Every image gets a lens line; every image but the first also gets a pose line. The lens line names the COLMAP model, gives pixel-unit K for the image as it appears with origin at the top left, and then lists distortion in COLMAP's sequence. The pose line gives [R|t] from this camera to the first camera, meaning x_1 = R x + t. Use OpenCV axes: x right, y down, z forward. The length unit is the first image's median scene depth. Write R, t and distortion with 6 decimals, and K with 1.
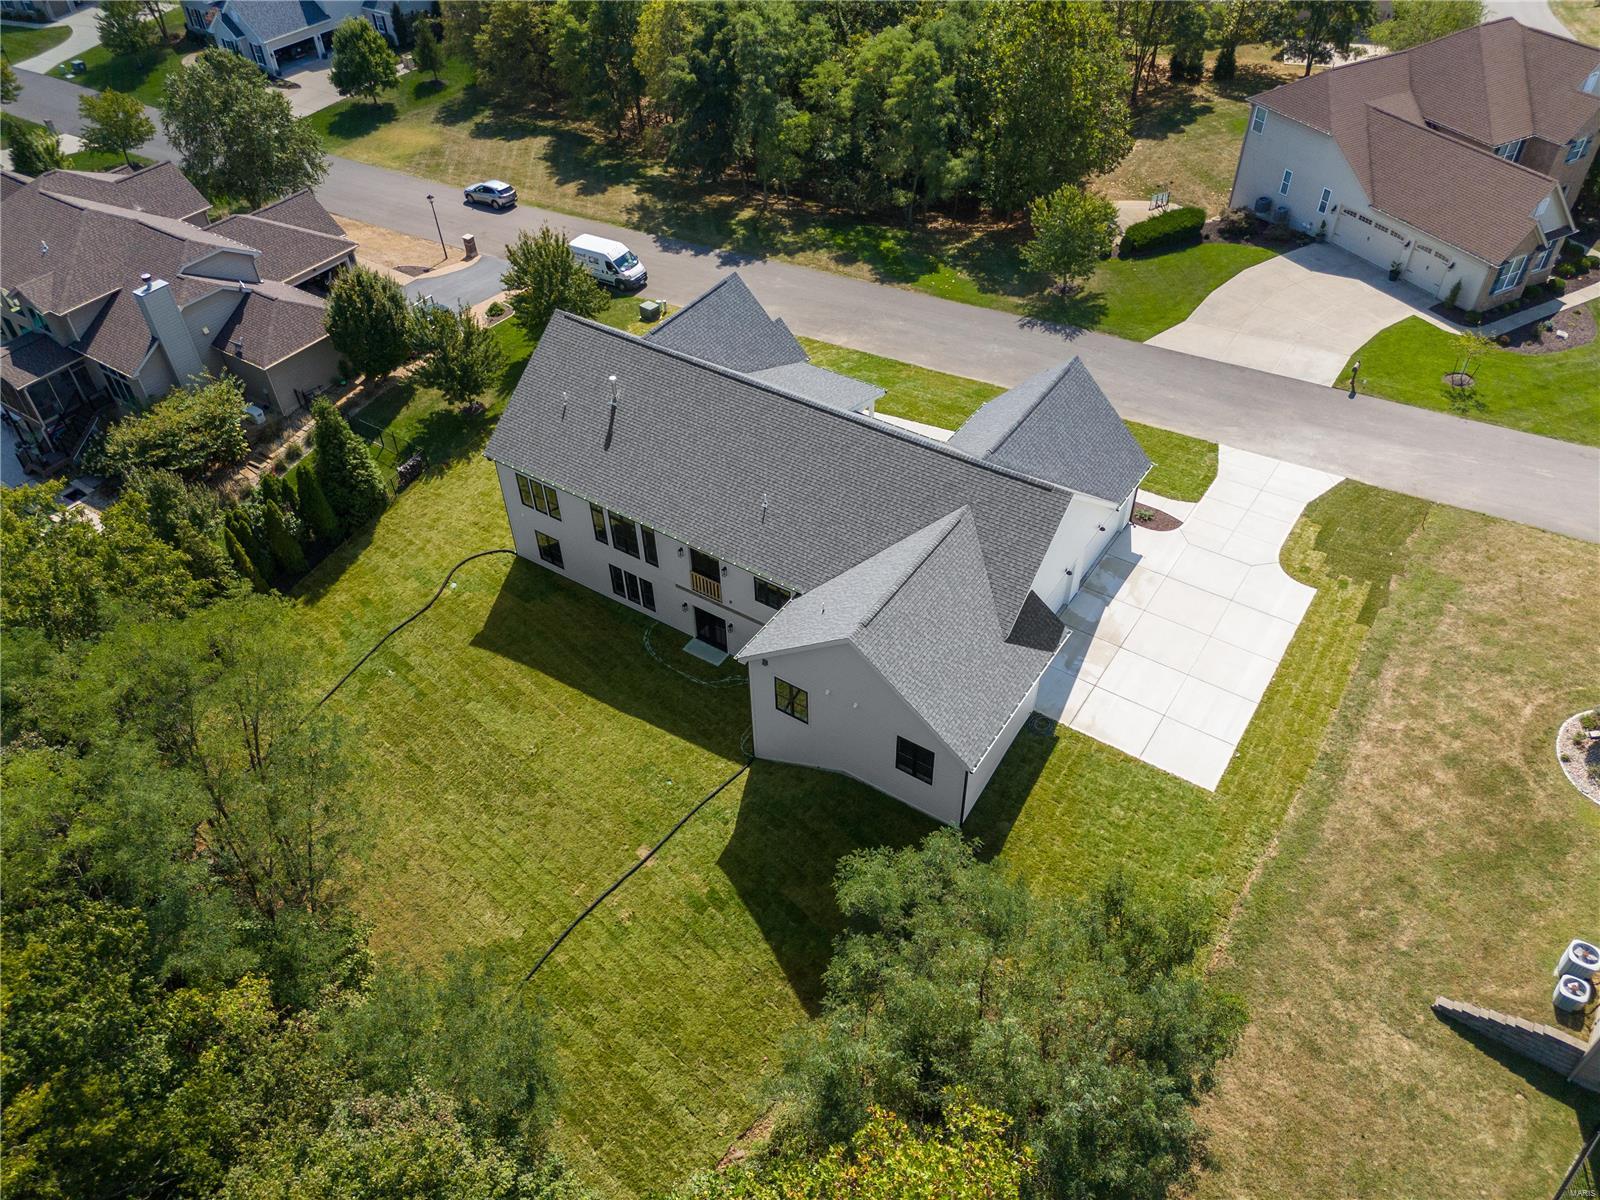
lens RADIAL K [[1174.2, 0, 803.8], [0, 1174.2, 598.4], [0, 0, 1]] dist [0.054430, -0.054745]
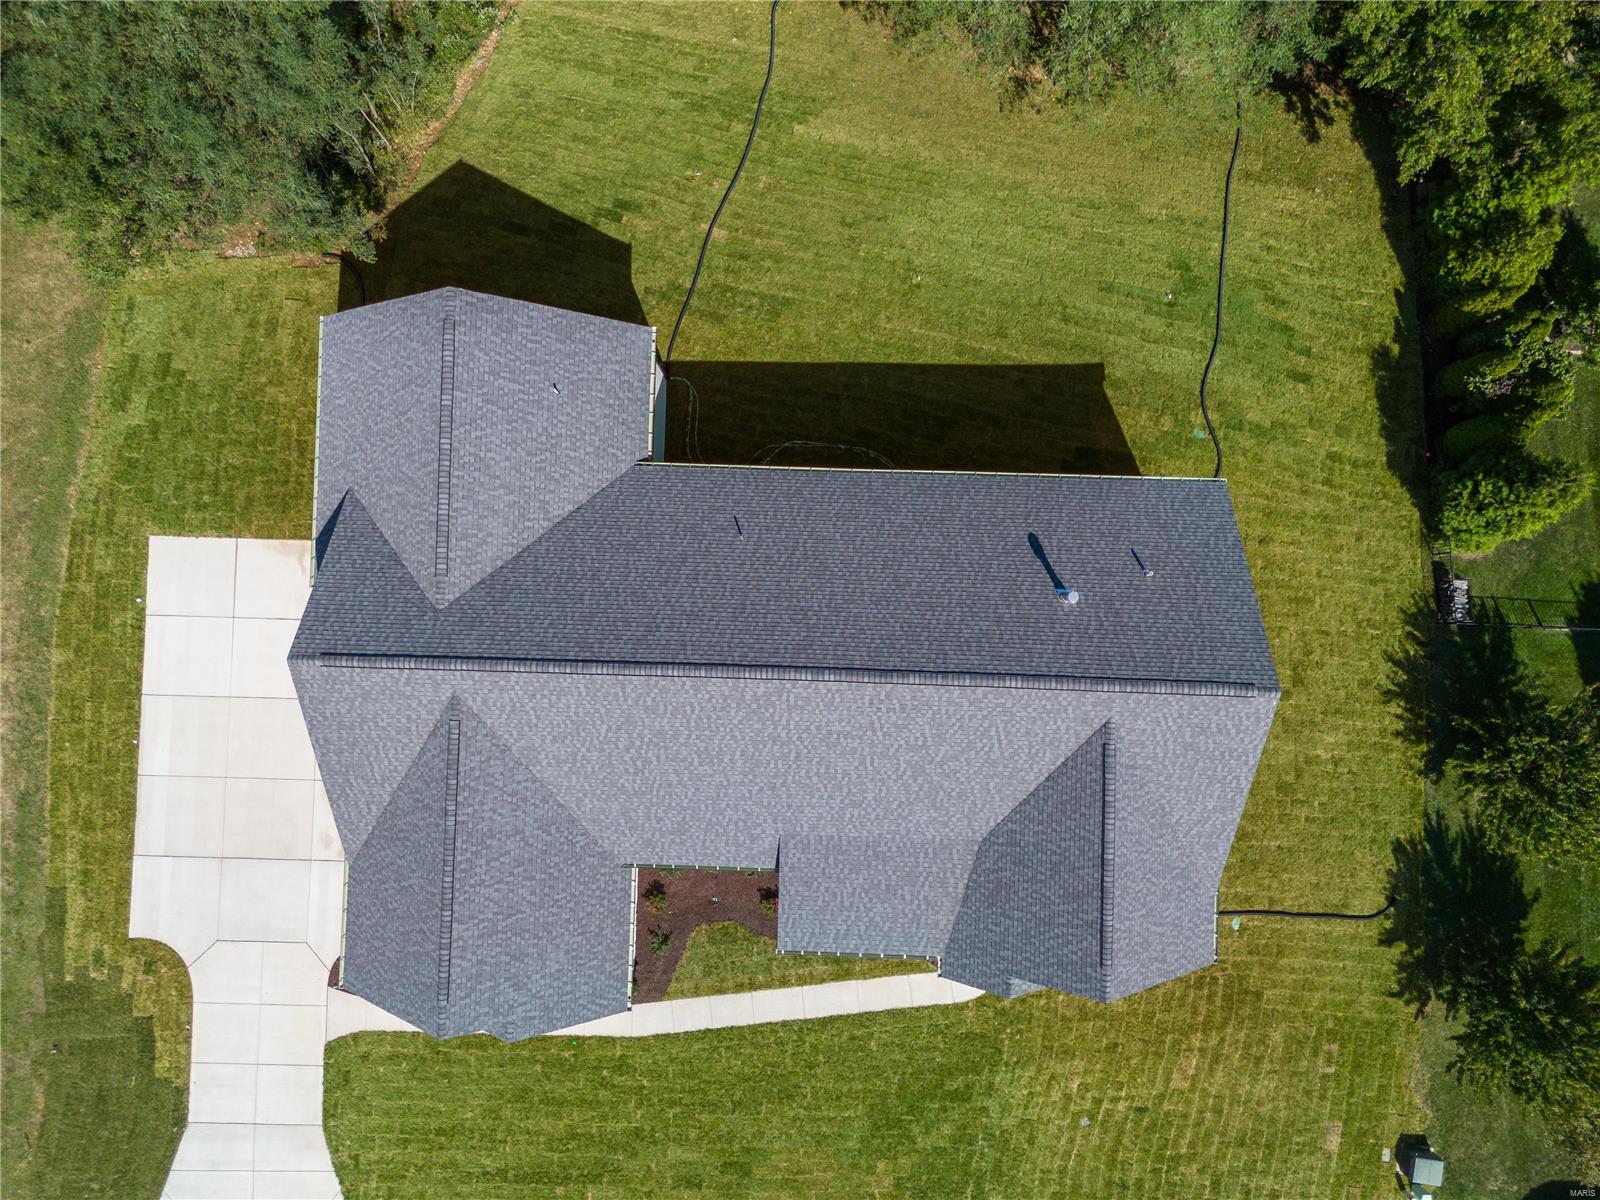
lens RADIAL K [[1174.2, 0, 803.8], [0, 1174.2, 598.4], [0, 0, 1]] dist [0.054430, -0.054745]
pose [[-0.851847, 0.523667, 0.011406, -0.042992], [-0.338818, -0.567499, 0.750431, -0.518643], [0.399449, 0.635388, 0.660850, 0.471316]]
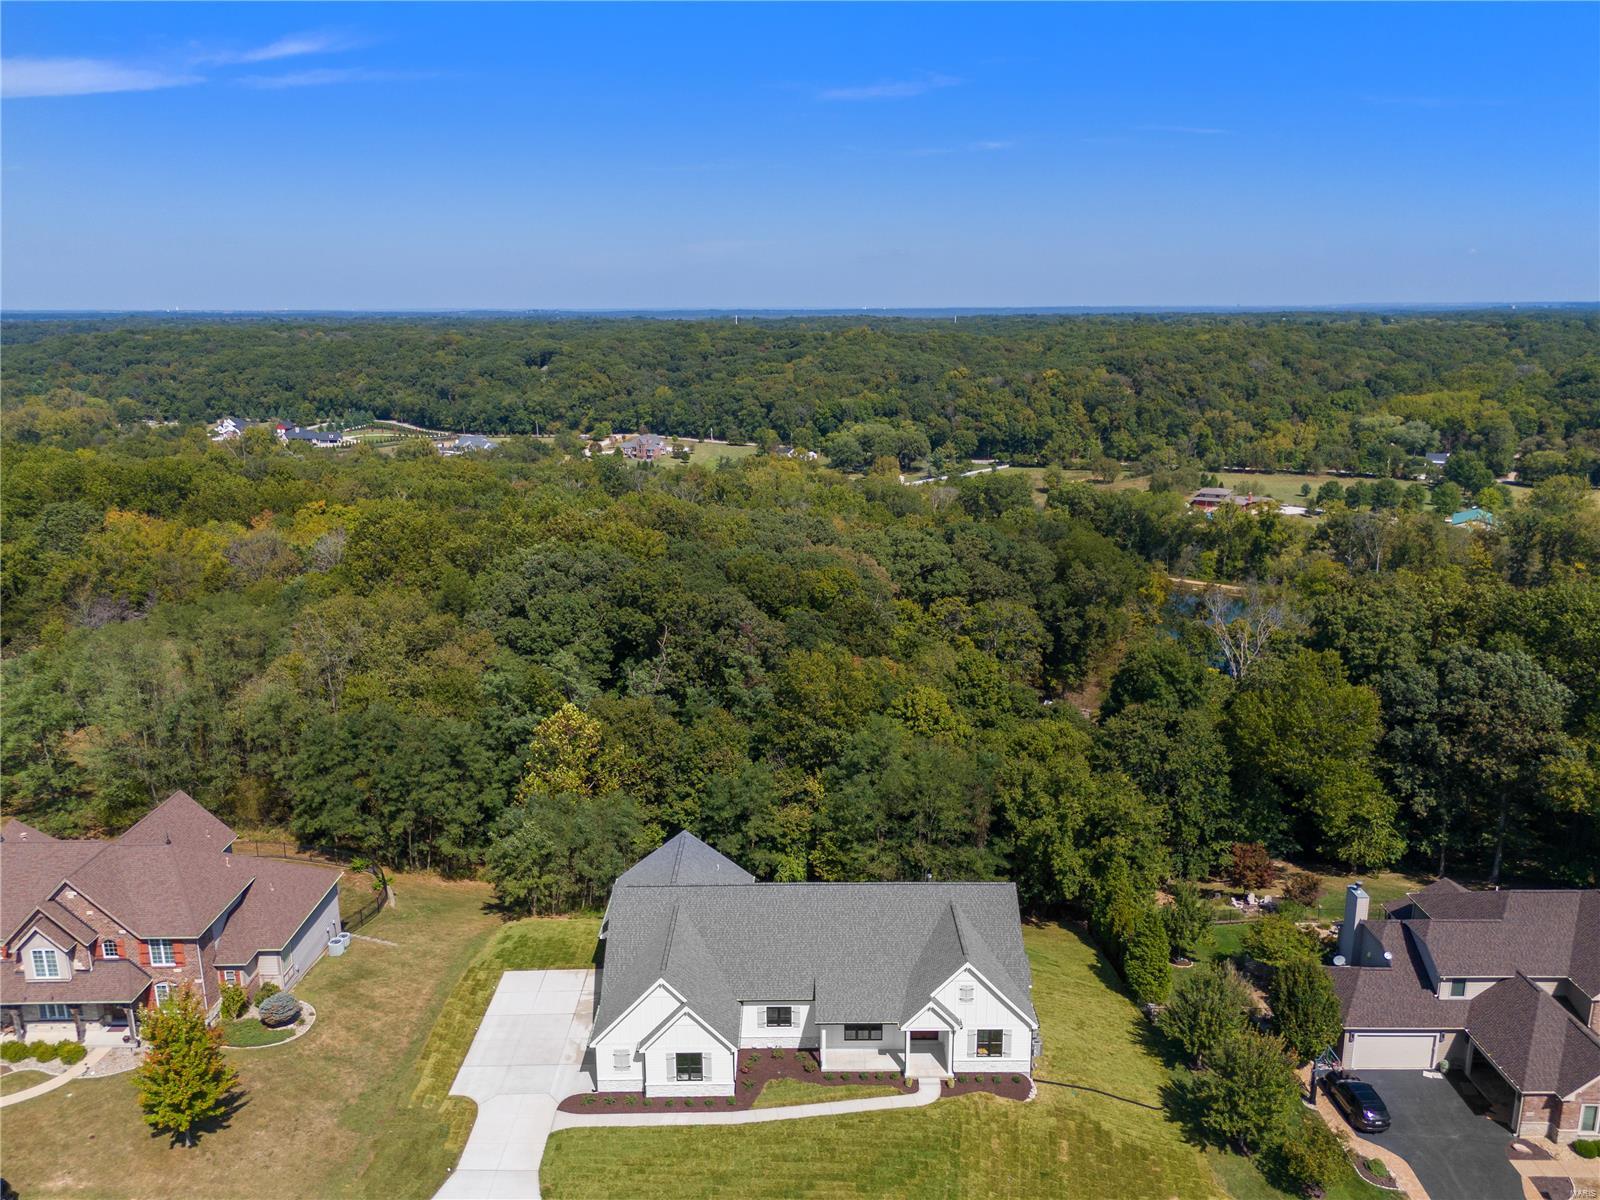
lens RADIAL K [[1174.2, 0, 803.8], [0, 1174.2, 598.4], [0, 0, 1]] dist [0.054430, -0.054745]
pose [[-0.836484, 0.152150, -0.526445, 0.626589], [-0.359720, 0.572265, 0.736963, -1.264023], [0.413395, 0.805831, -0.423959, 1.120017]]
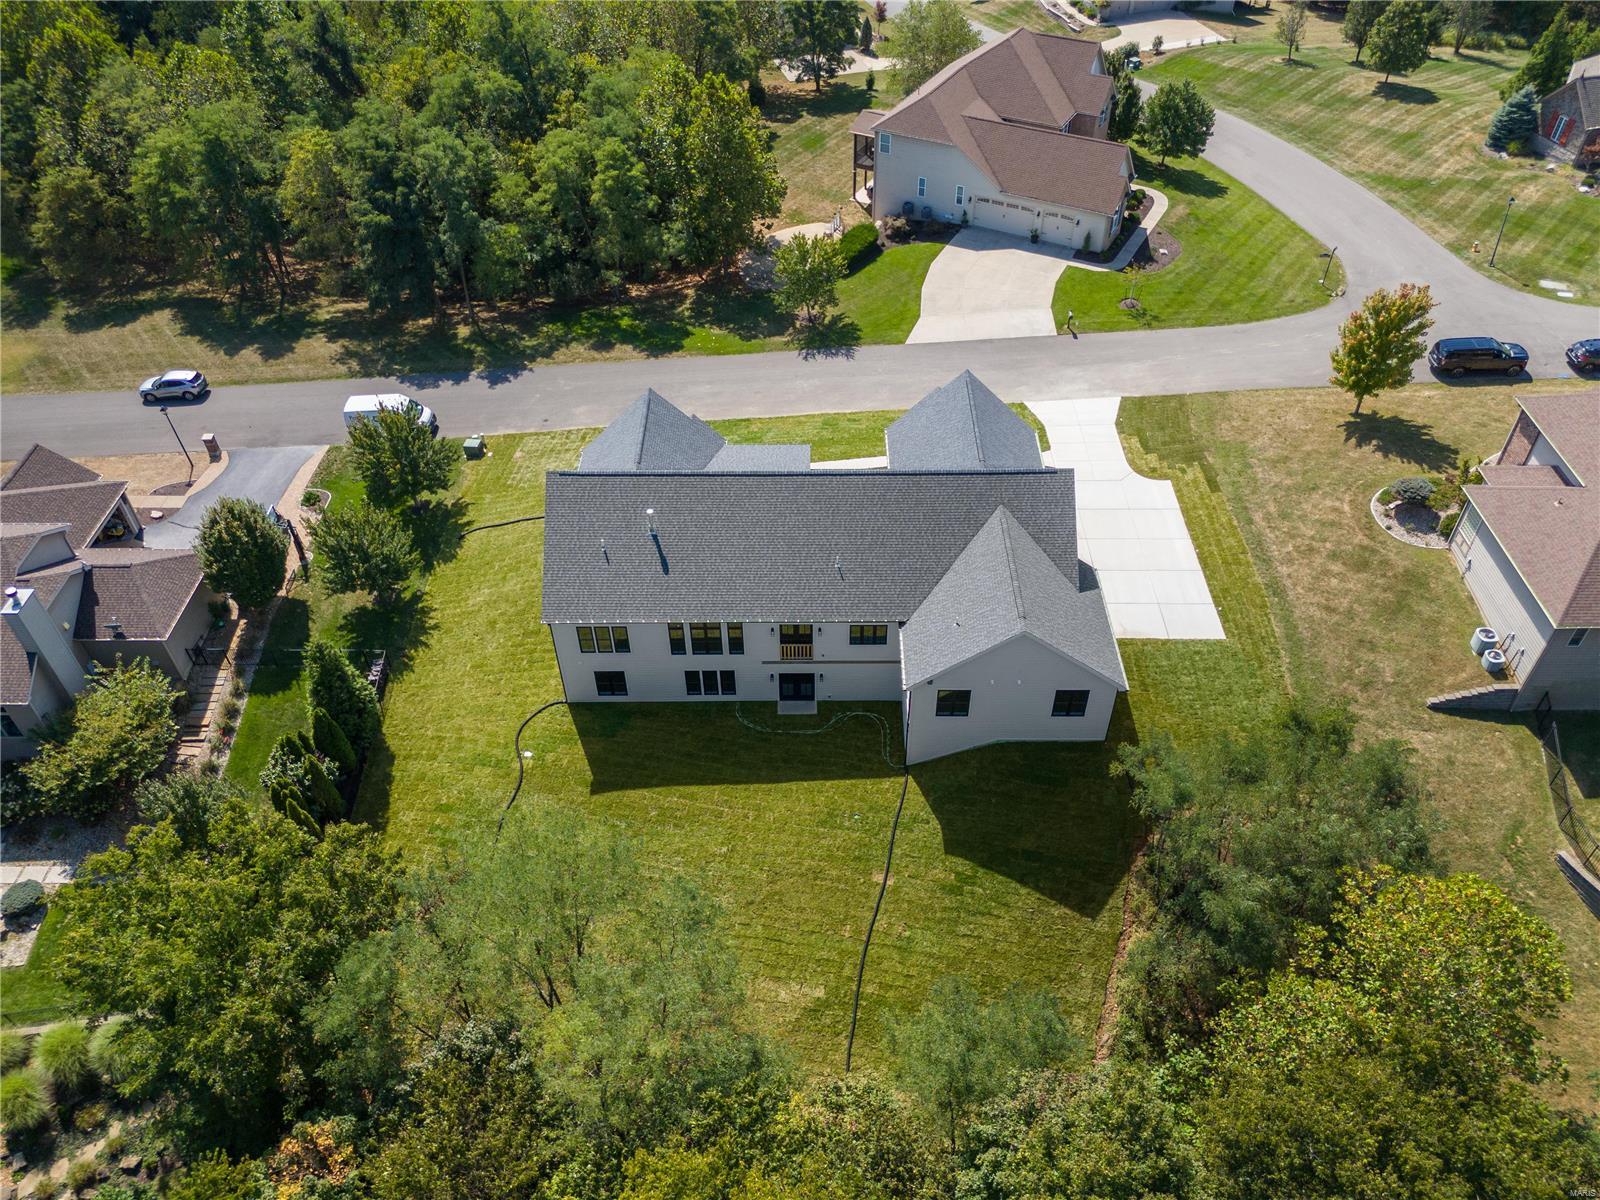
lens RADIAL K [[1174.2, 0, 803.8], [0, 1174.2, 598.4], [0, 0, 1]] dist [0.054430, -0.054745]
pose [[0.838699, -0.368864, 0.400654, -0.444395], [0.368988, 0.925977, 0.080093, -0.127005], [-0.400540, 0.080662, 0.912722, -0.046336]]
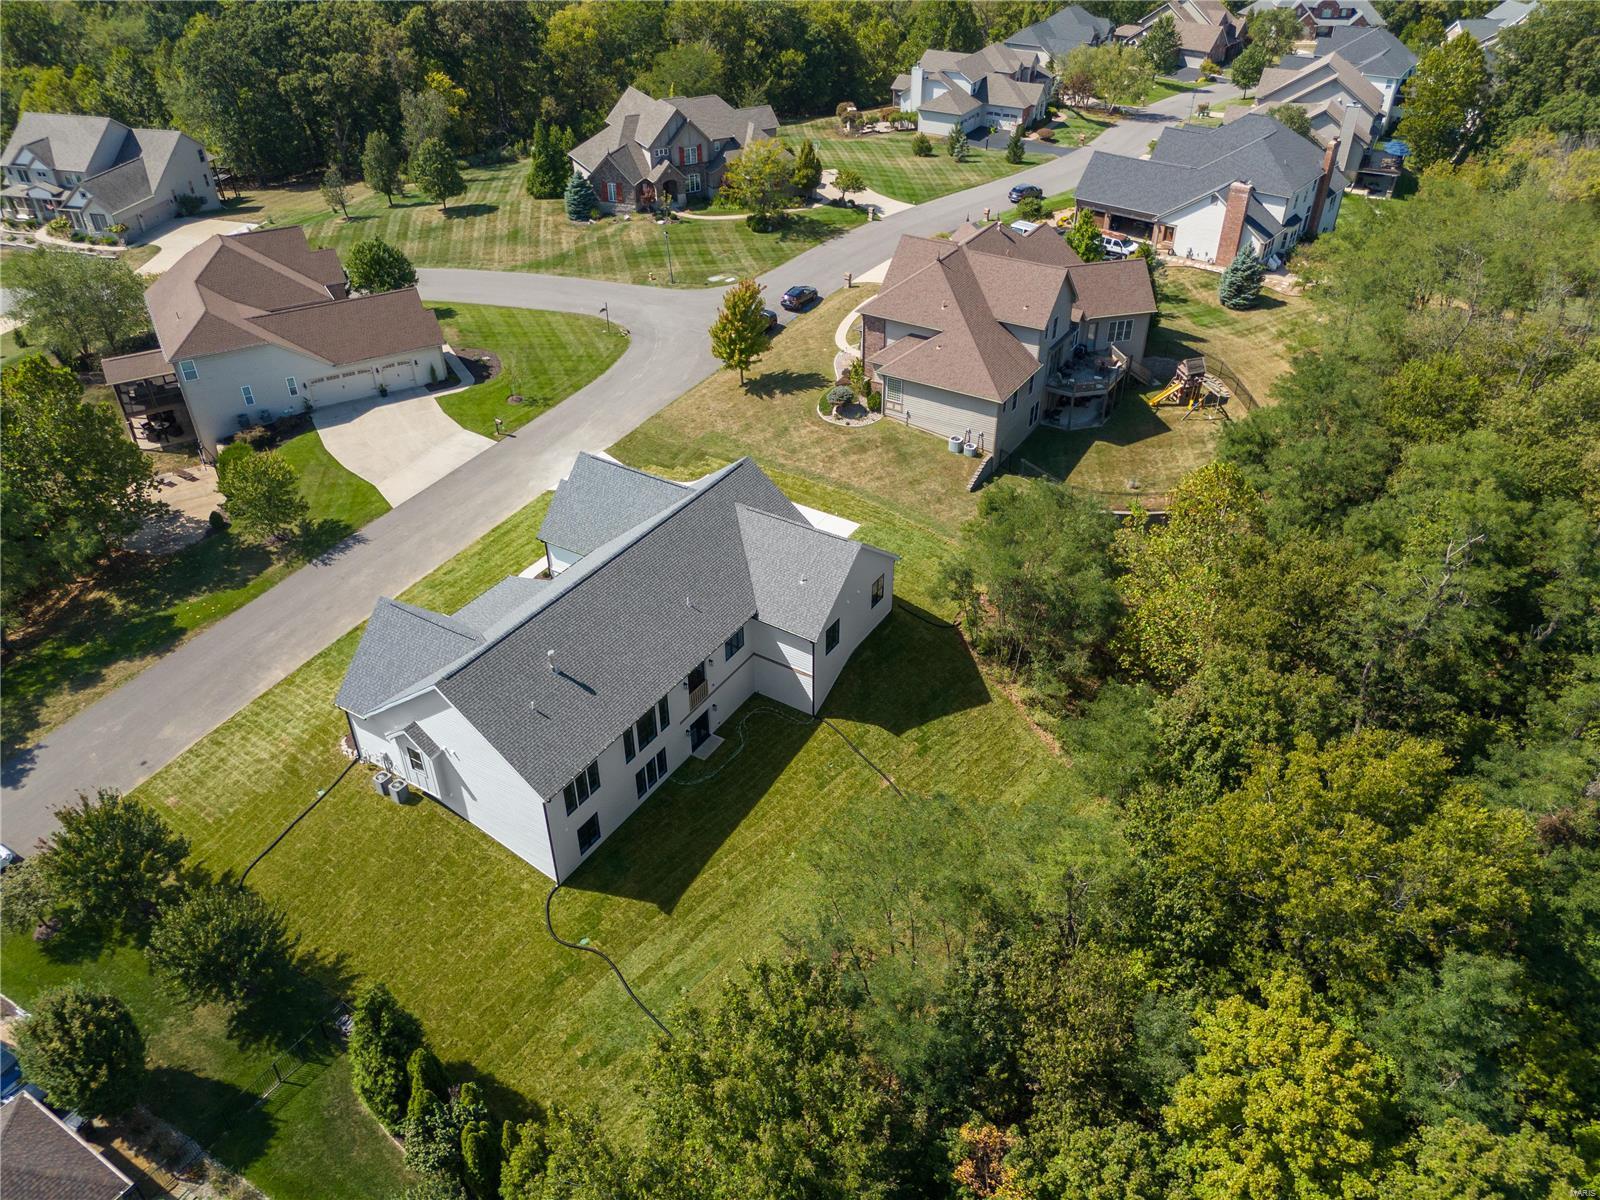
lens RADIAL K [[1174.2, 0, 803.8], [0, 1174.2, 598.4], [0, 0, 1]] dist [0.054430, -0.054745]
pose [[-0.025426, -0.569149, 0.821841, -0.923063], [0.681405, 0.591670, 0.430830, -0.466677], [-0.731465, 0.570961, 0.372777, 0.326344]]
